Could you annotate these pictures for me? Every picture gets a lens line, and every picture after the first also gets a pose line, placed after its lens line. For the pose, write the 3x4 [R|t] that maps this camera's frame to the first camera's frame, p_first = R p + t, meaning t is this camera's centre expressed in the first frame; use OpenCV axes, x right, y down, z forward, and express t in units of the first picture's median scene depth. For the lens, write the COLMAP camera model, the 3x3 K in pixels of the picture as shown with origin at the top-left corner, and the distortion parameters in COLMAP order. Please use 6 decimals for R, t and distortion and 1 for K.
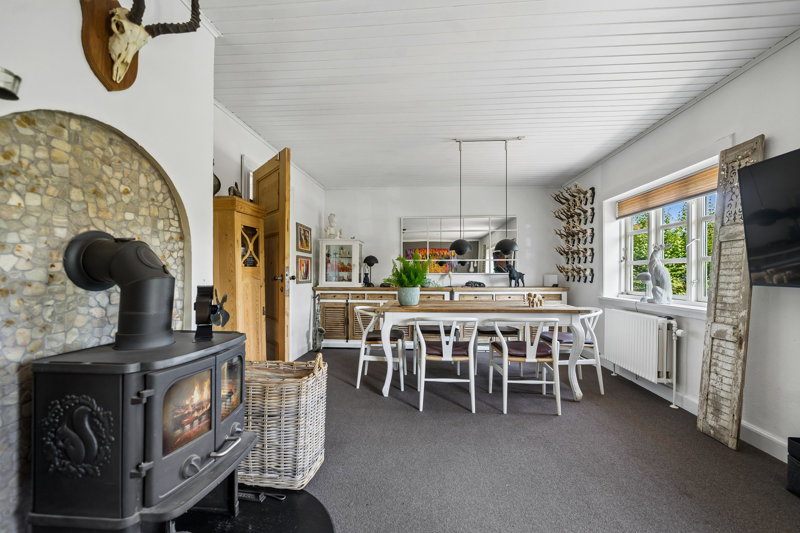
lens RADIAL K [[330.7, 0, 408.0], [0, 330.7, 267.8], [0, 0, 1]] dist [0.003478, -0.000929]
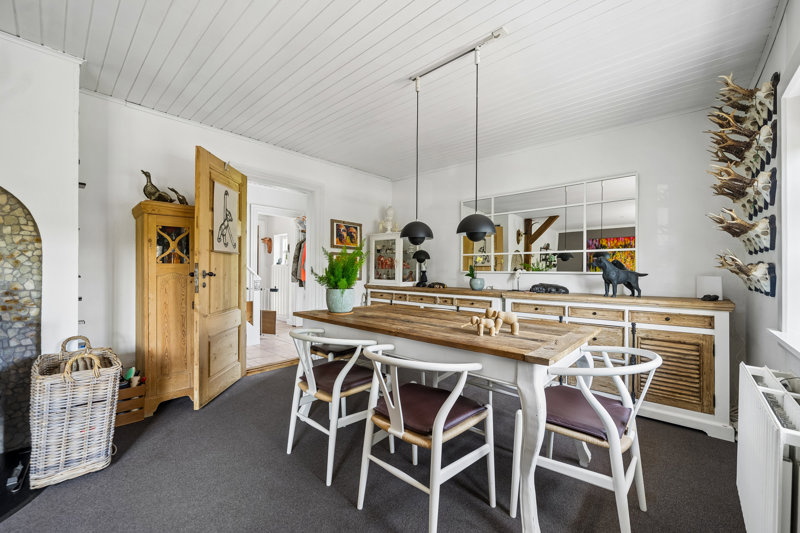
lens RADIAL K [[330.7, 0, 399.4], [0, 330.7, 269.2], [0, 0, 1]] dist [0.003478, -0.000929]
pose [[0.774701, 0.004474, -0.632312, 0.413848], [0.002370, 0.999947, 0.009978, 0.003814], [0.632323, -0.009229, 0.774650, 0.326445]]
